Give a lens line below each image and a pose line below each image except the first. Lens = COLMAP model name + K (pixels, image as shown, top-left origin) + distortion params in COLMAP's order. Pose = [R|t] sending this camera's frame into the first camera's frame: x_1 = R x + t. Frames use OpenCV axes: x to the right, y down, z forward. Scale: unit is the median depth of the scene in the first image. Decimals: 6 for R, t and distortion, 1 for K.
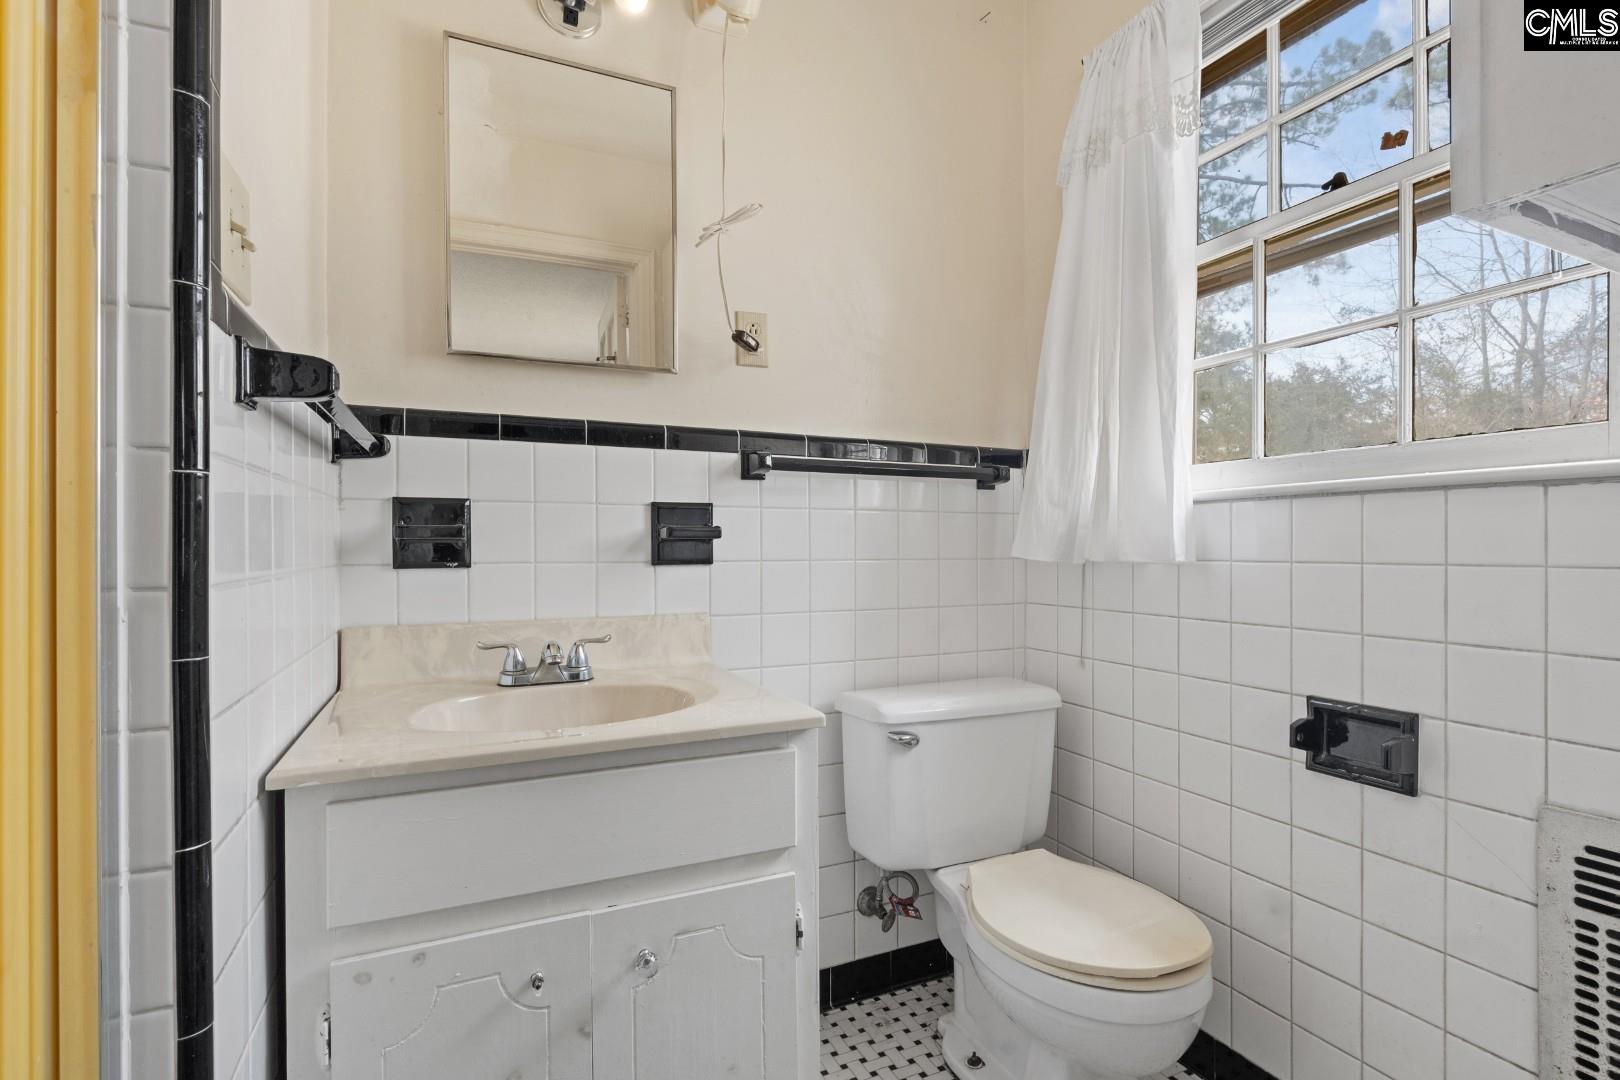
lens RADIAL K [[746.1, 0, 809.9], [0, 746.1, 544.0], [0, 0, 1]] dist [-0.005094, -0.000718]
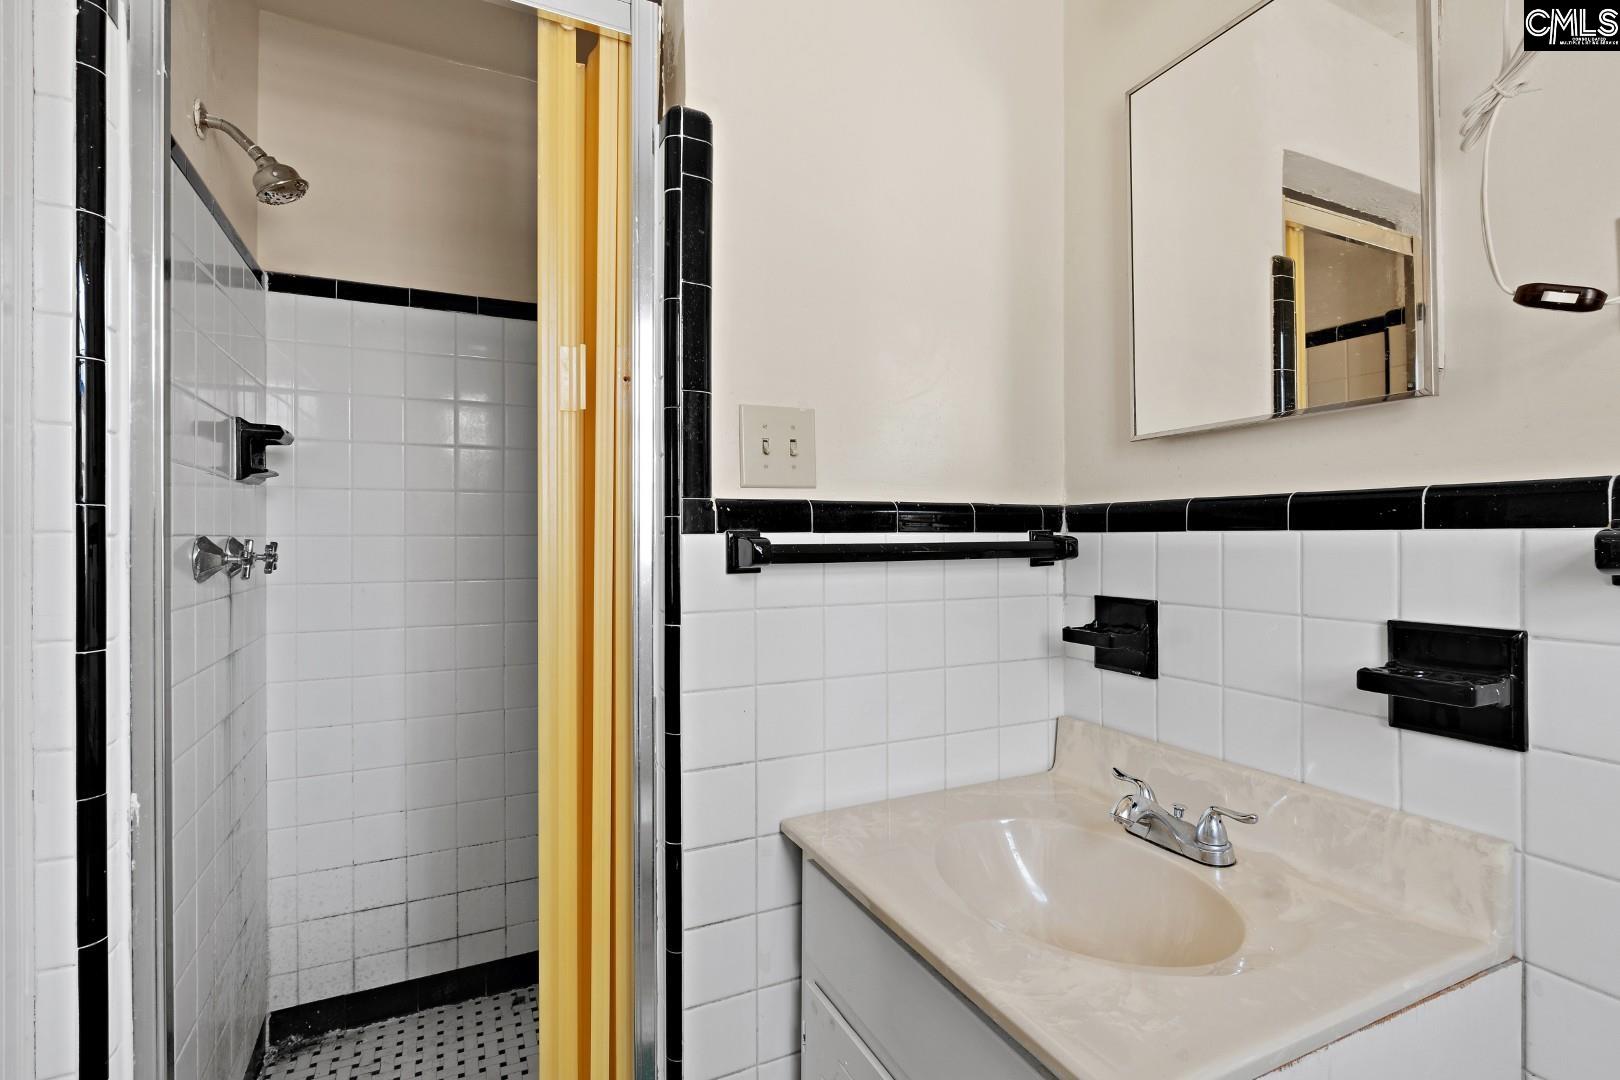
lens RADIAL K [[746.1, 0, 807.3], [0, 746.1, 535.7], [0, 0, 1]] dist [-0.005094, -0.000718]
pose [[0.012650, -0.002619, -0.999917, 0.400113], [0.002871, 0.999993, -0.002583, -0.130781], [0.999916, -0.002838, 0.012658, 0.557795]]
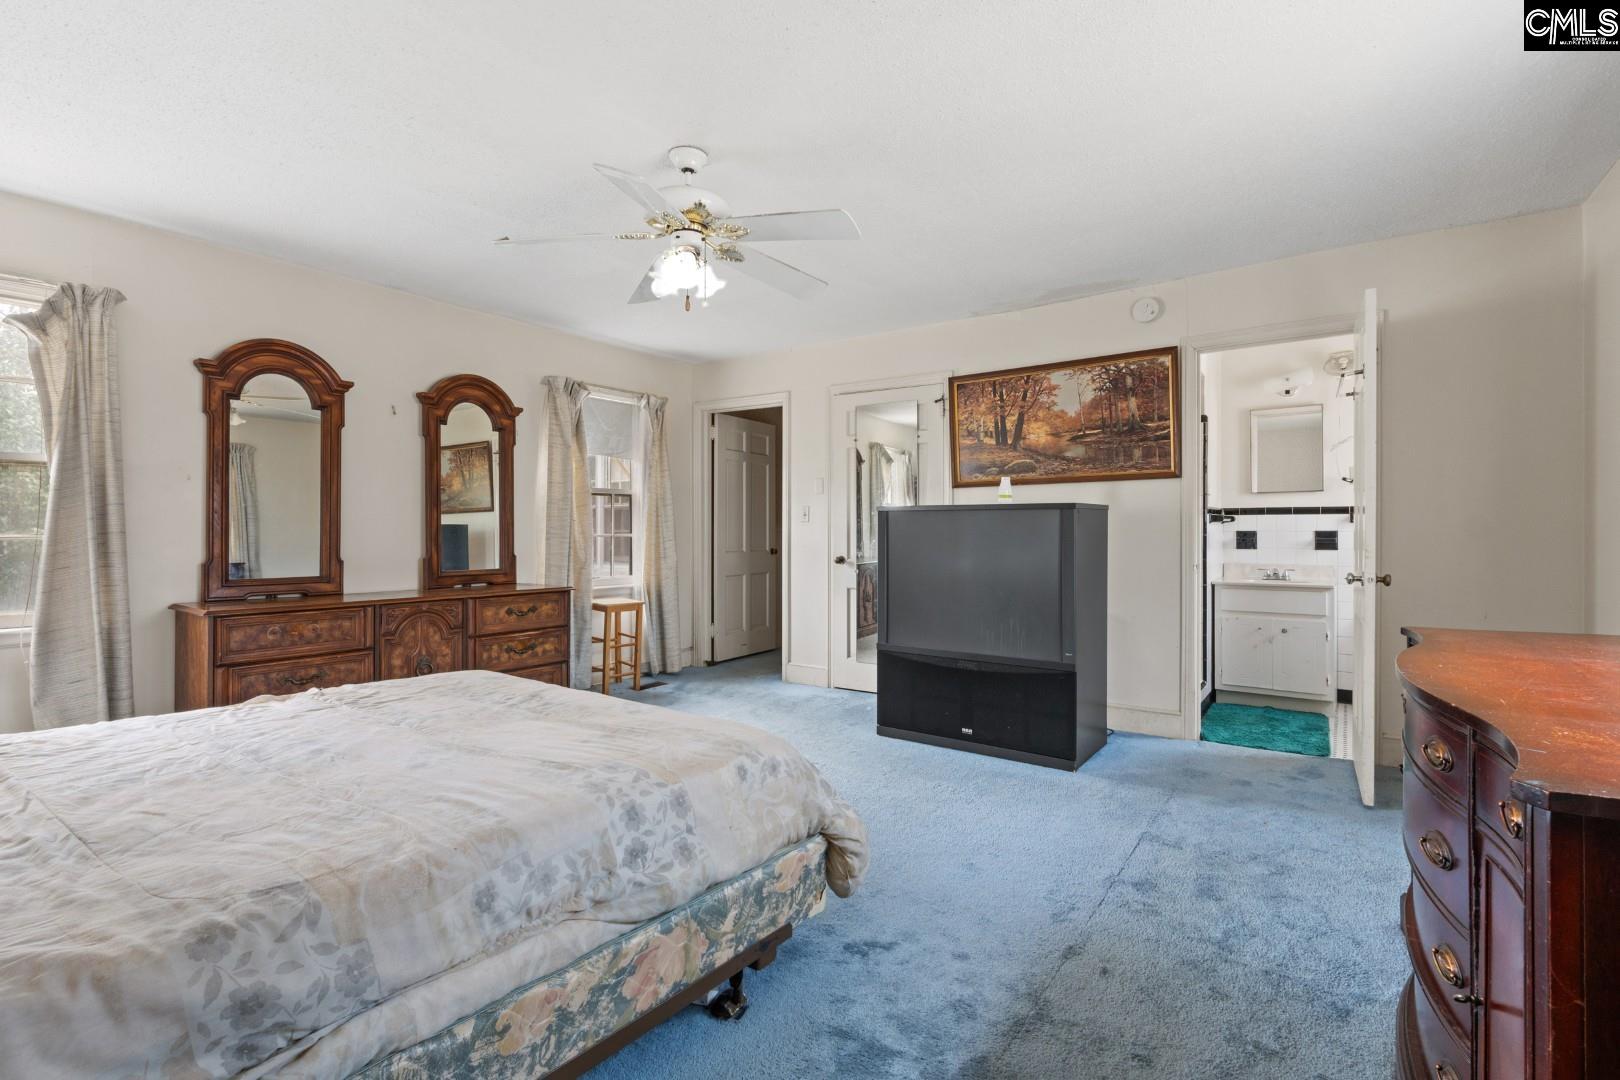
lens RADIAL K [[746.1, 0, 814.5], [0, 746.1, 530.7], [0, 0, 1]] dist [-0.005094, -0.000718]
pose [[0.489629, 0.003249, -0.871925, 1.666062], [-0.001737, 0.999995, 0.002751, -0.065359], [0.871929, 0.000167, 0.489632, -2.688327]]
